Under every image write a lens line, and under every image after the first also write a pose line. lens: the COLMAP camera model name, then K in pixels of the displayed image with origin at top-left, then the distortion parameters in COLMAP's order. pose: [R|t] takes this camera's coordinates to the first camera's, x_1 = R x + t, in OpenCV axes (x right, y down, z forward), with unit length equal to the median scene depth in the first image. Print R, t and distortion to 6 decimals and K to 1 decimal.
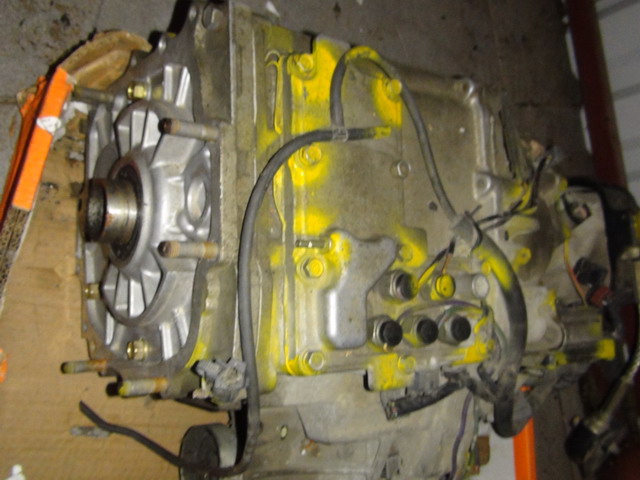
lens RADIAL K [[599.0, 0, 320.7], [0, 599.0, 221.3], [0, 0, 1]] dist [-0.002428, -0.023828]
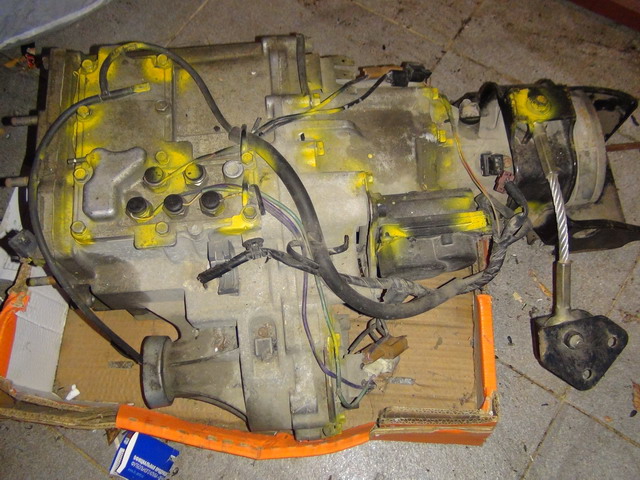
lens RADIAL K [[599.0, 0, 320.7], [0, 599.0, 221.3], [0, 0, 1]] dist [-0.002428, -0.023828]
pose [[0.800409, -0.265655, -0.537376, 1.189979], [0.145941, 0.955826, -0.255143, 0.628013], [0.581418, 0.125793, 0.803822, 0.085546]]
